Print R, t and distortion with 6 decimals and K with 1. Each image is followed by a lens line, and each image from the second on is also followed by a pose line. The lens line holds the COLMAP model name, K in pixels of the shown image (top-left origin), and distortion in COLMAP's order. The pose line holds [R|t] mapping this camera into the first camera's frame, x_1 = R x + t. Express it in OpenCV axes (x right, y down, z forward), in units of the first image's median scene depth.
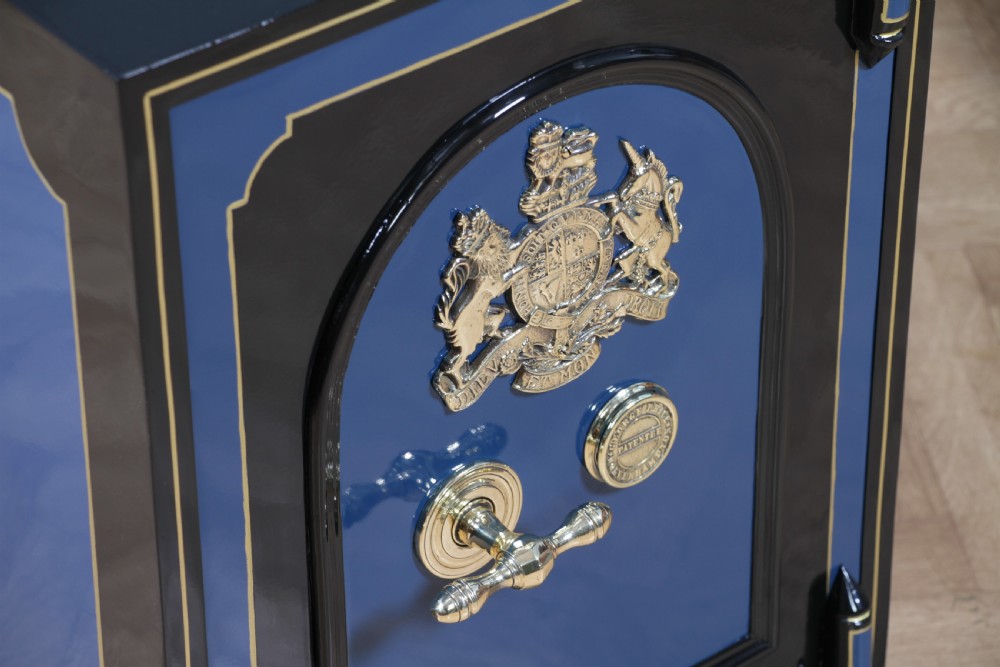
lens RADIAL K [[3571.5, 0, 498.7], [0, 3571.5, 333.7], [0, 0, 1]] dist [0.864549, 0.000000]
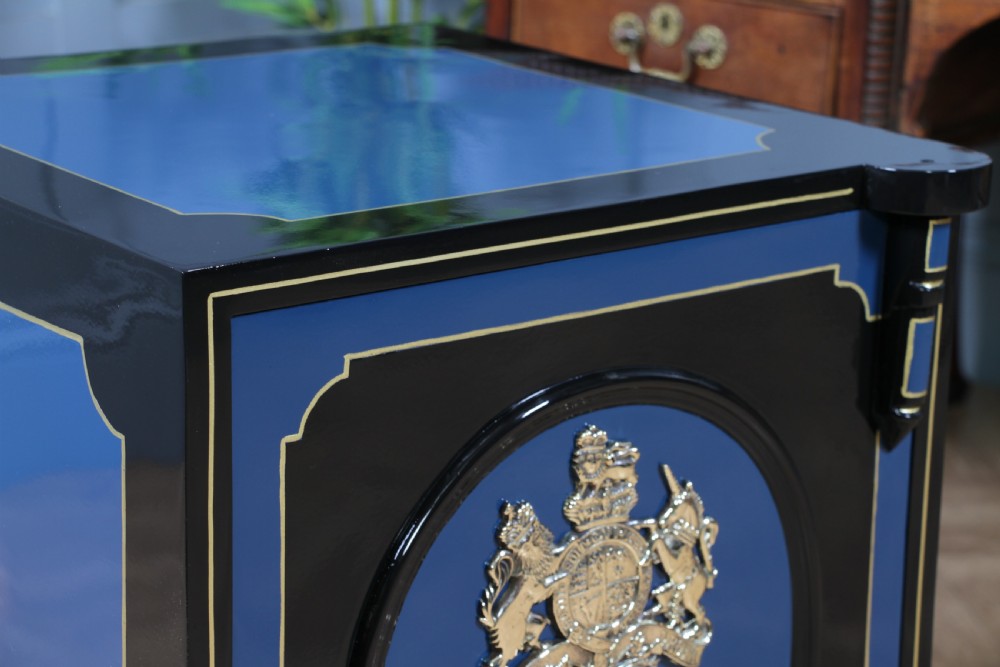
lens RADIAL K [[2672.5, 0, 512.1], [0, 2672.5, 358.0], [0, 0, 1]] dist [0.466050, 0.000000]
pose [[0.999504, 0.031340, -0.003237, -0.007695], [-0.030677, 0.944589, -0.326819, 0.172520], [-0.007185, 0.326756, 0.945081, 0.248977]]
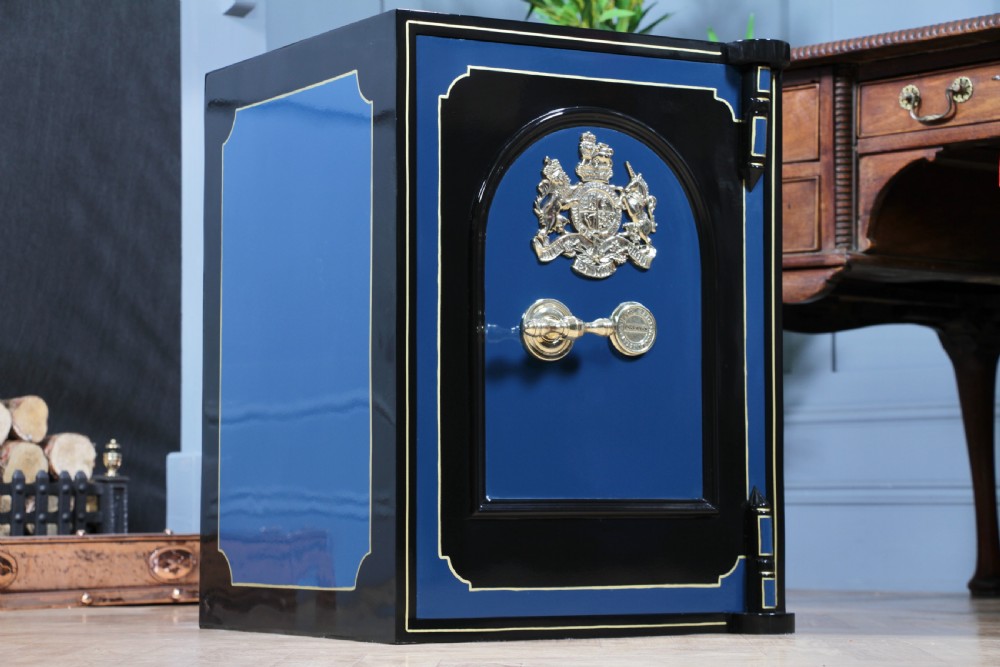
lens RADIAL K [[2672.5, 0, 495.6], [0, 2672.5, 338.2], [0, 0, 1]] dist [0.466050, 0.000000]
pose [[0.988474, -0.003703, -0.151344, 0.204508], [-0.092527, 0.776477, -0.623316, 1.067073], [0.119823, 0.630135, 0.767185, -0.214636]]
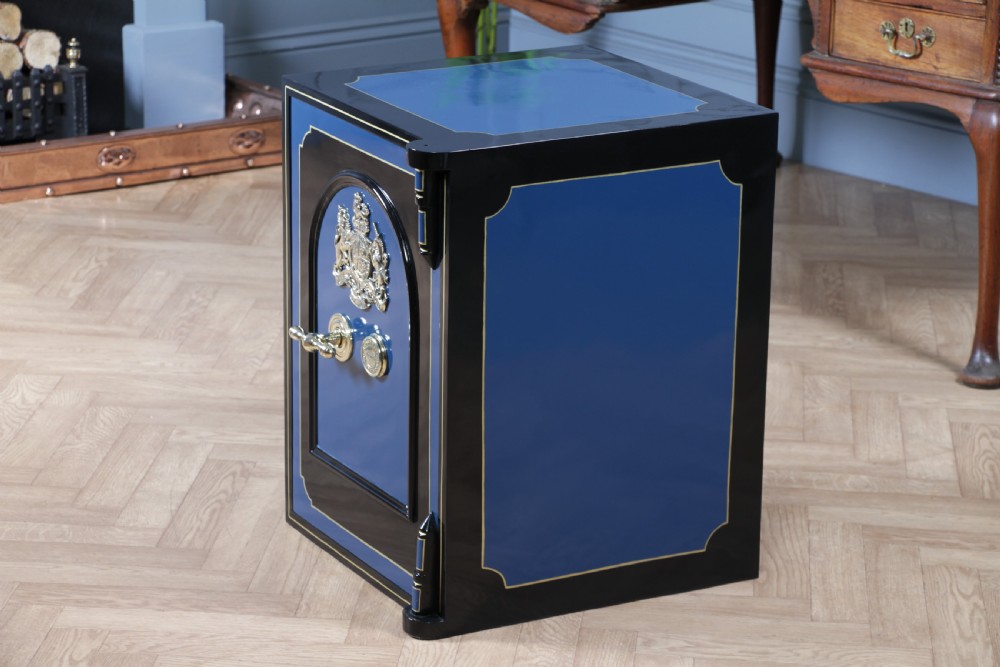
lens RADIAL K [[3029.6, 0, 512.6], [0, 3029.6, 361.0], [0, 0, 1]] dist [0.598166, 0.000000]
pose [[0.977504, 0.098334, -0.186590, 0.702285], [-0.153041, 0.939435, -0.306661, 1.018590], [0.145134, 0.328318, 0.933351, -1.486579]]
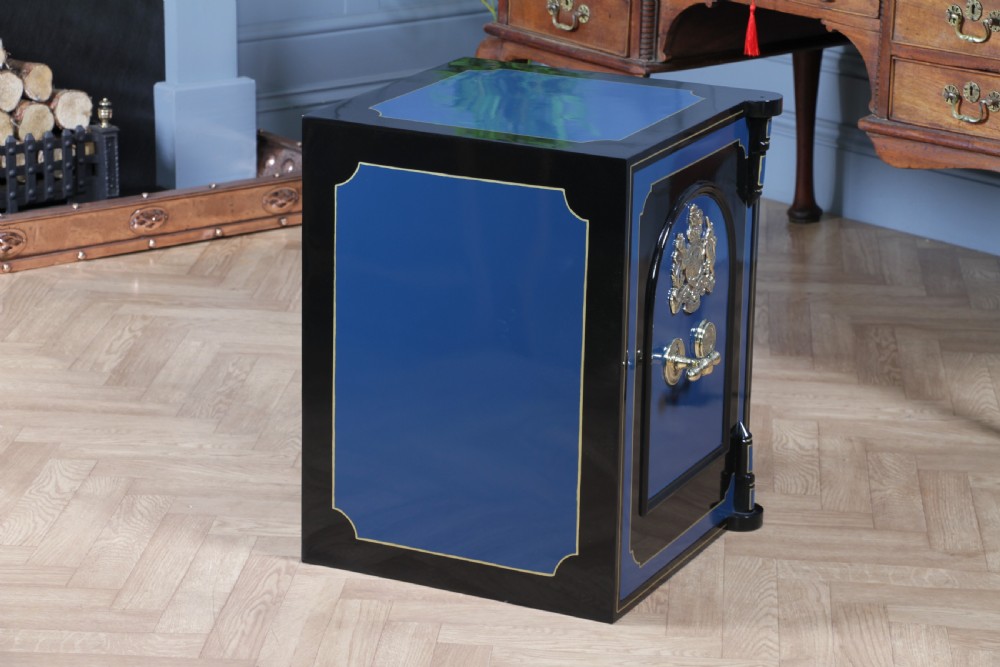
lens RADIAL K [[2853.5, 0, 510.1], [0, 2853.5, 355.3], [0, 0, 1]] dist [0.536503, 0.000000]
pose [[0.978189, 0.092495, -0.185988, 0.595453], [-0.147406, 0.939958, -0.307817, 0.873686], [0.146350, 0.328519, 0.933090, -1.267341]]
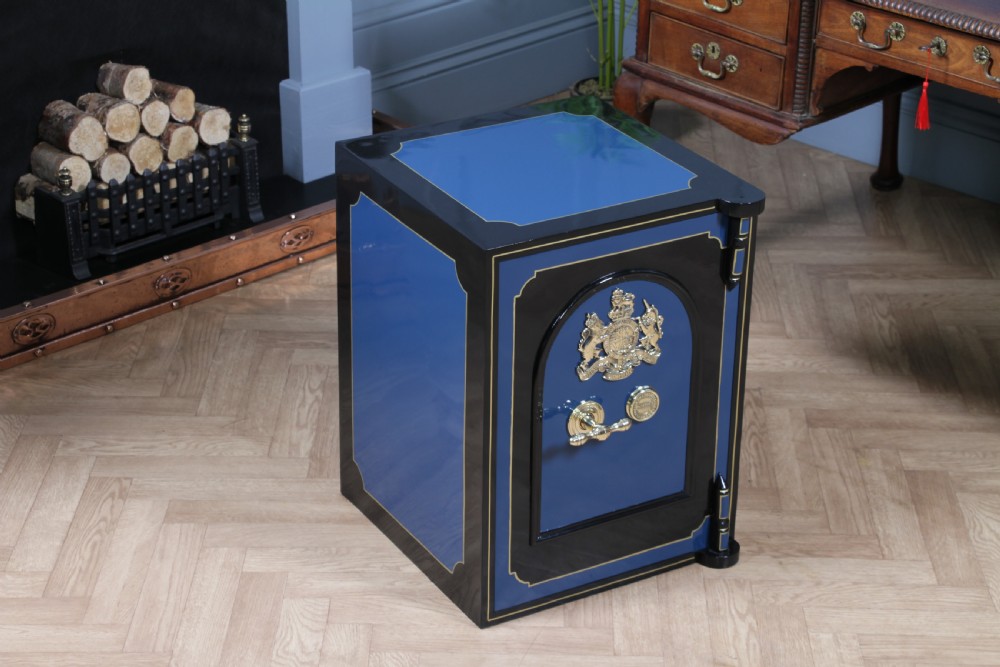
lens RADIAL K [[2215.6, 0, 502.4], [0, 2215.6, 346.3], [0, 0, 1]] dist [0.315066, 0.000000]
pose [[0.989395, 0.083247, -0.119025, 0.146312], [-0.101082, 0.983096, -0.152660, 0.294085], [0.104305, 0.163072, 0.981085, -0.908663]]
